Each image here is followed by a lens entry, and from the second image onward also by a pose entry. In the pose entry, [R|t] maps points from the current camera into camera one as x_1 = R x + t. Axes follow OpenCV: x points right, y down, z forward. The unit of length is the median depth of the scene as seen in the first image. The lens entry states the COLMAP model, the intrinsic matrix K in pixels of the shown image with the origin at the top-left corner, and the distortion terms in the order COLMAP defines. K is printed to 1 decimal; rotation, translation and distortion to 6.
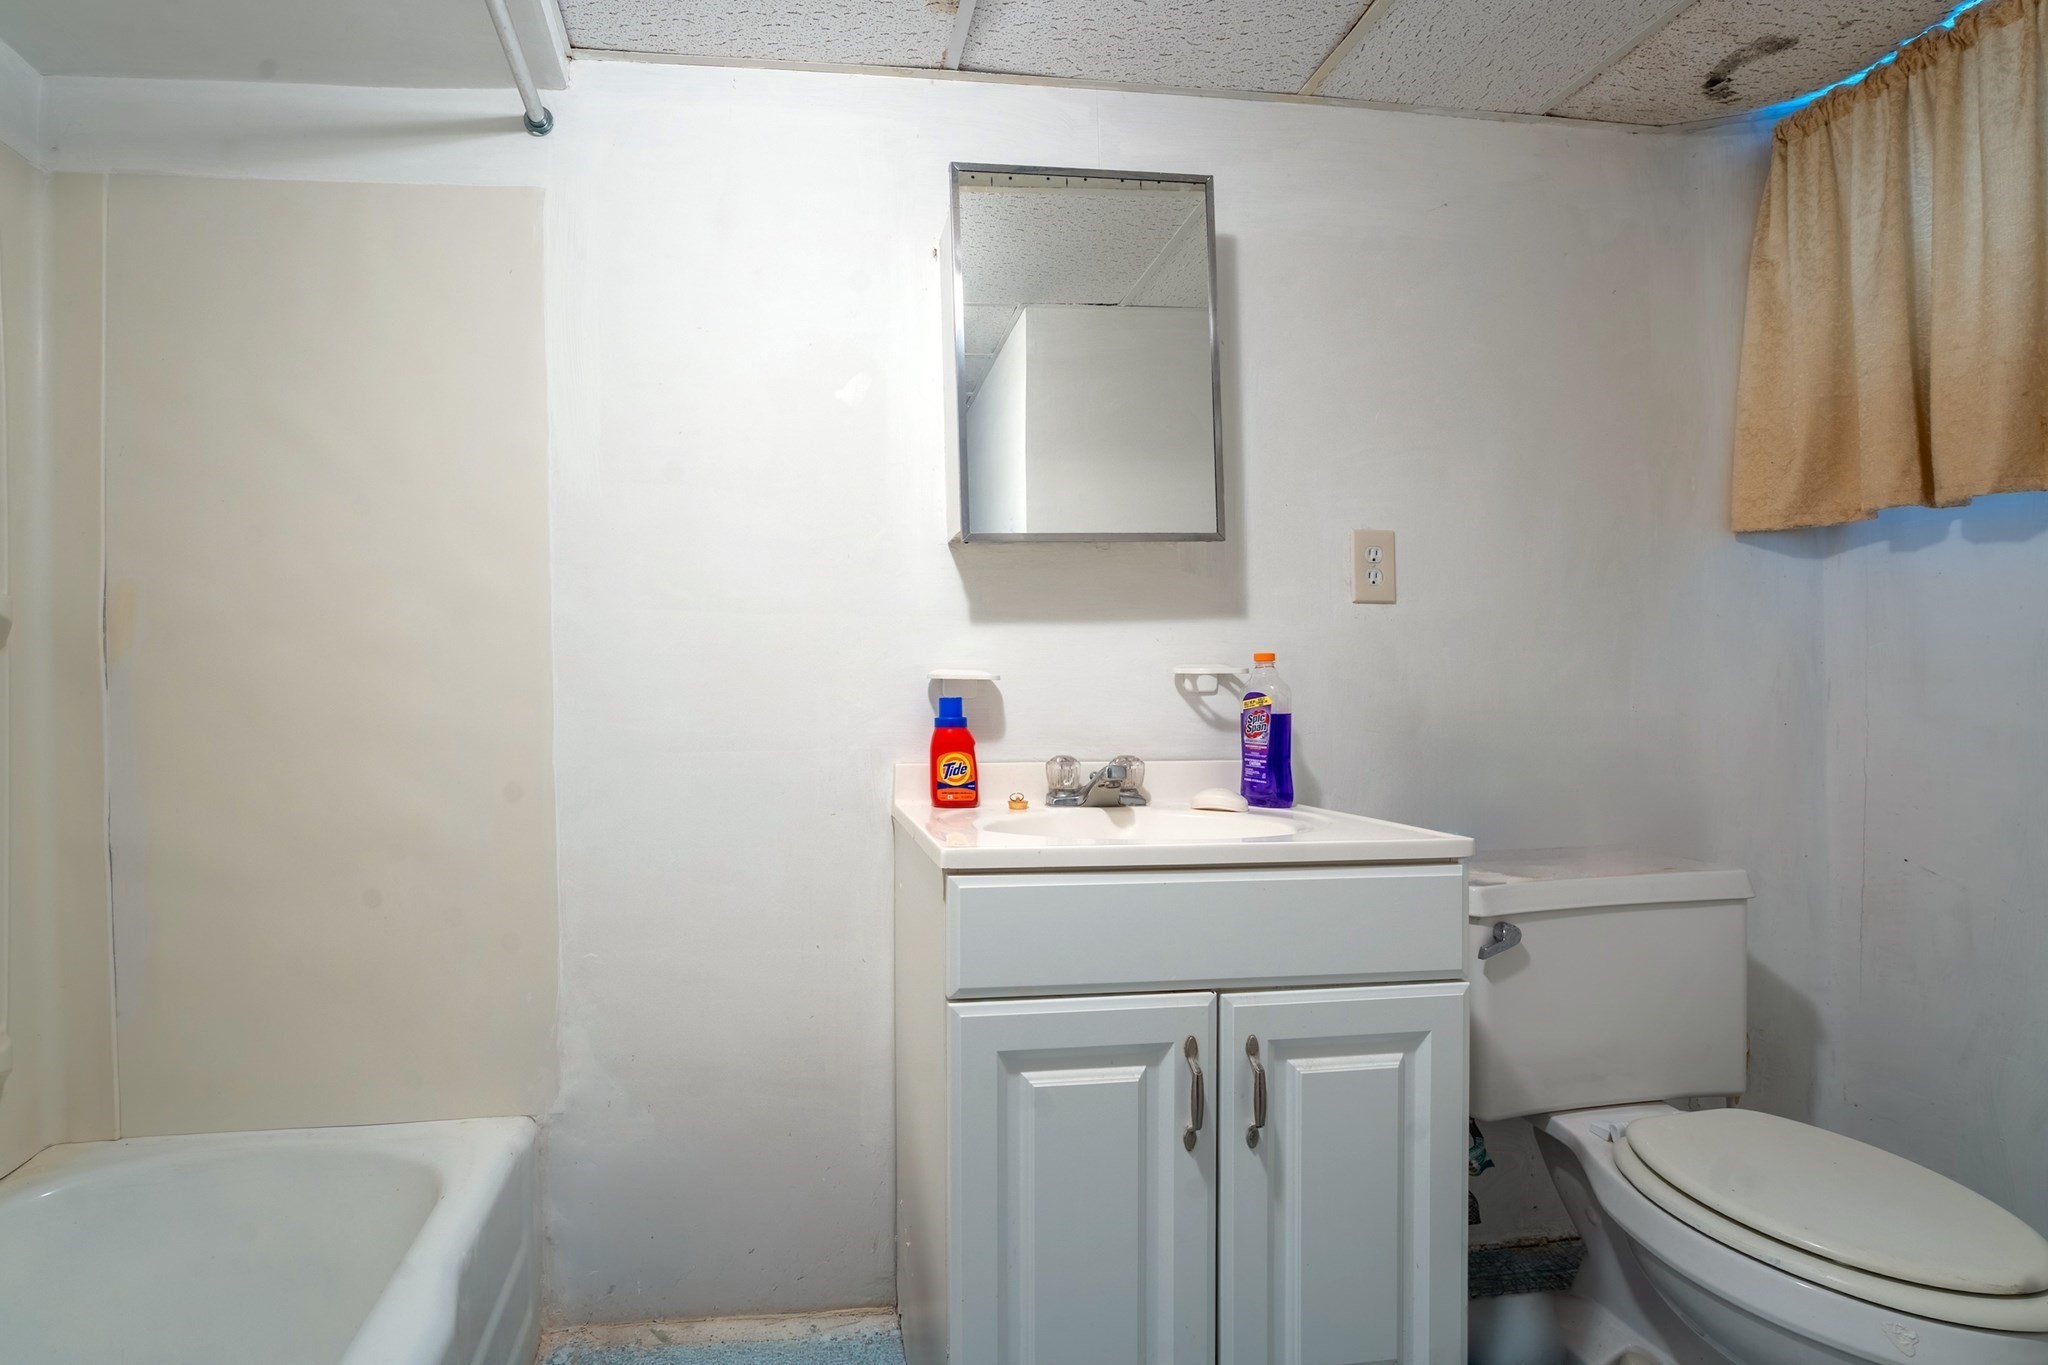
lens RADIAL K [[852.1, 0, 1055.2], [0, 852.1, 740.5], [0, 0, 1]] dist [0.001159, 0.000123]
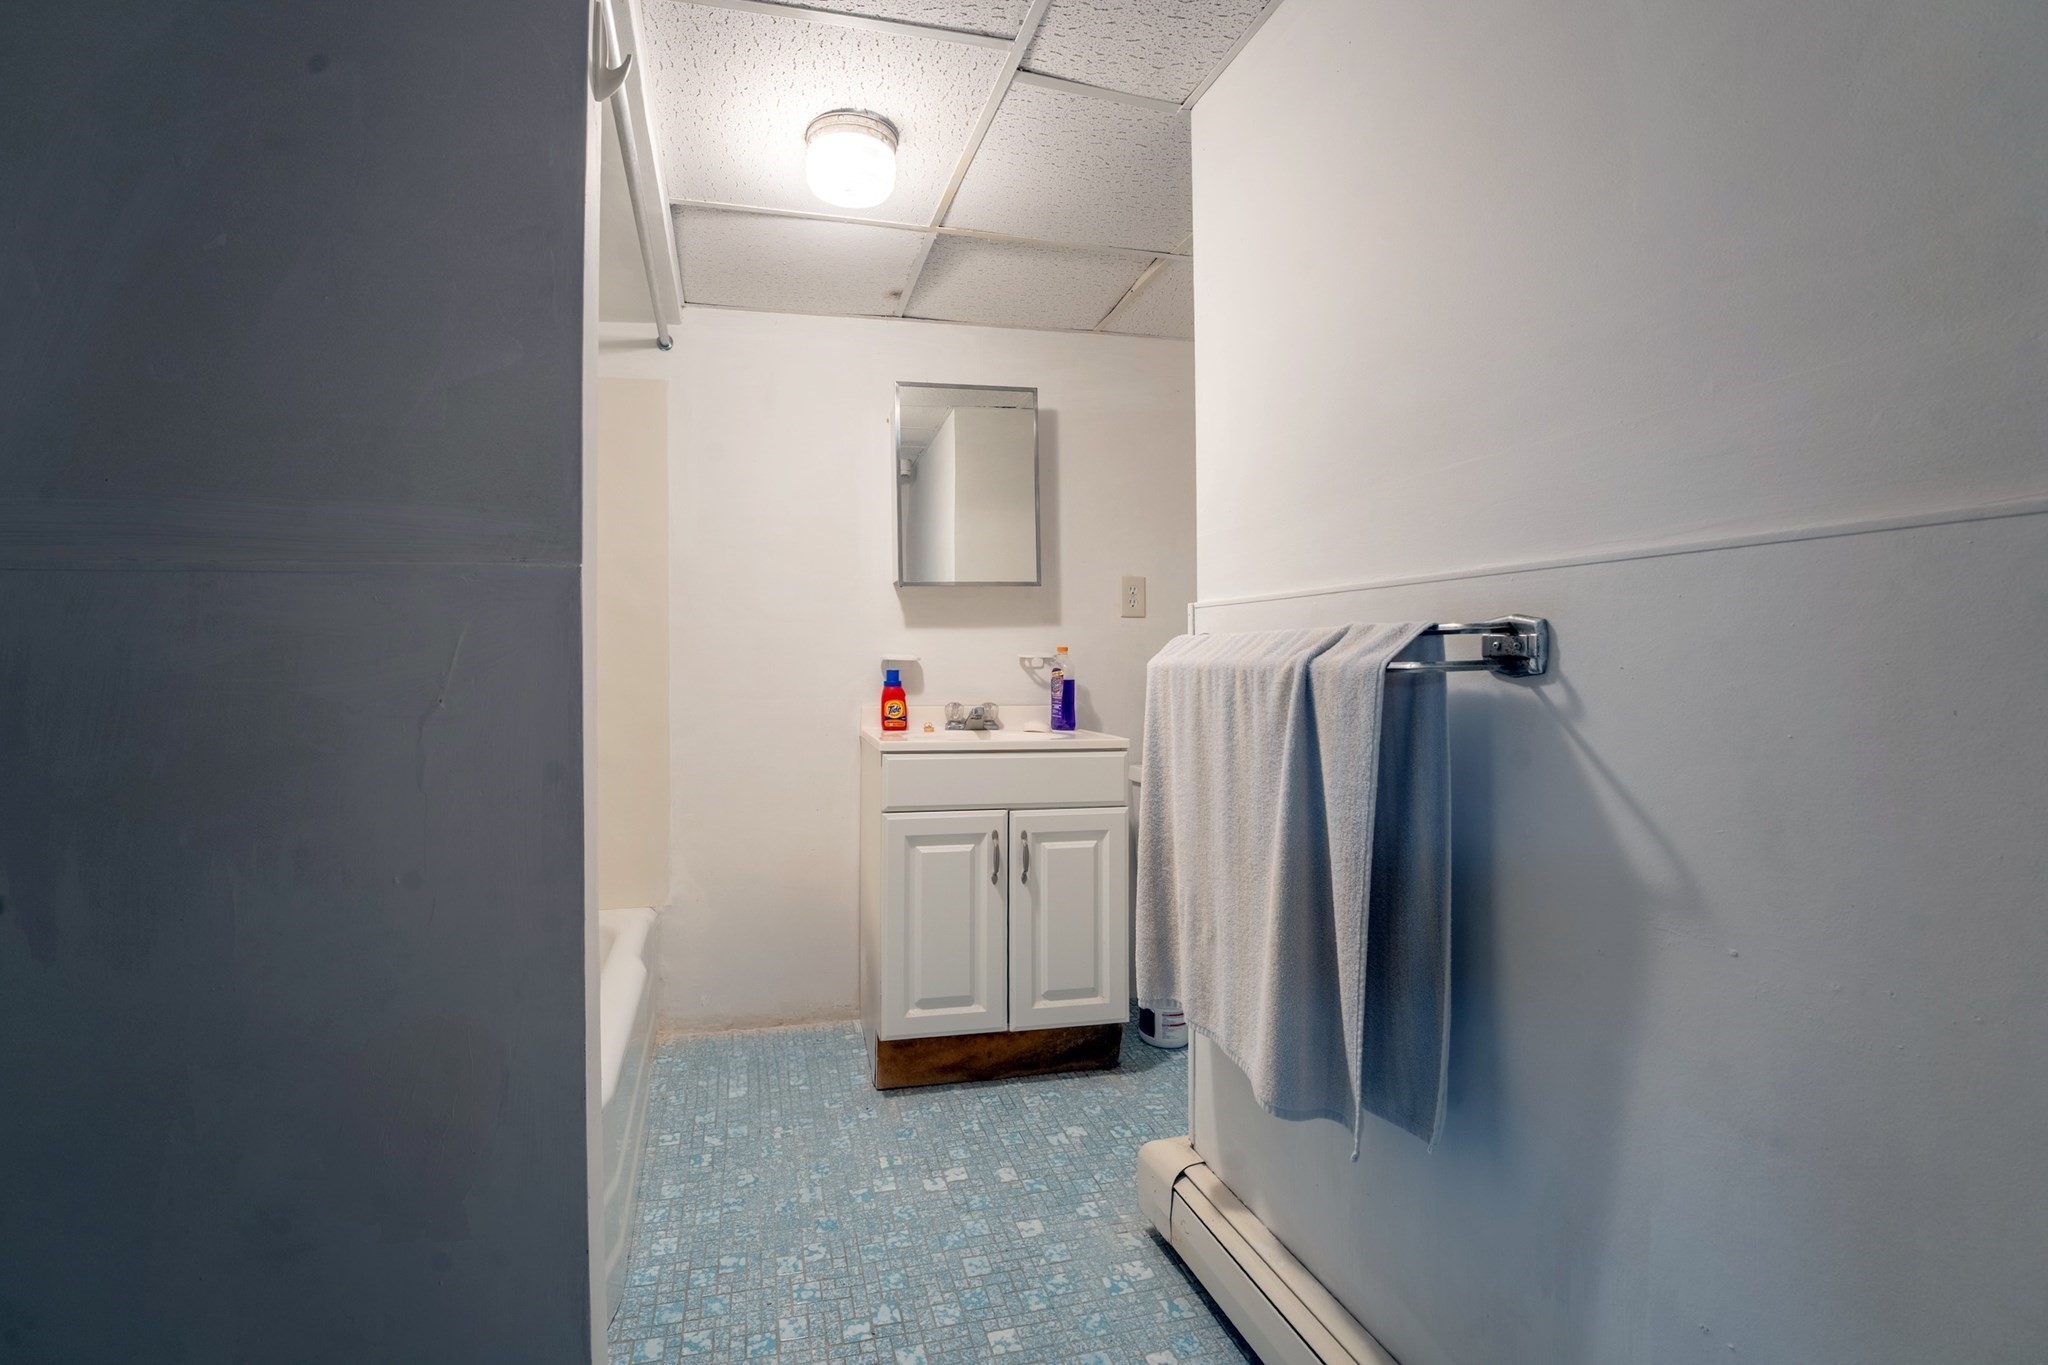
lens RADIAL K [[878.2, 0, 1024.0], [0, 878.2, 682.5], [0, 0, 1]] dist [-0.000612, -0.000108]
pose [[0.999821, 0.005552, -0.018081, 0.192250], [-0.005996, 0.999679, -0.024633, 0.020829], [0.017939, 0.024737, 0.999533, -0.870806]]
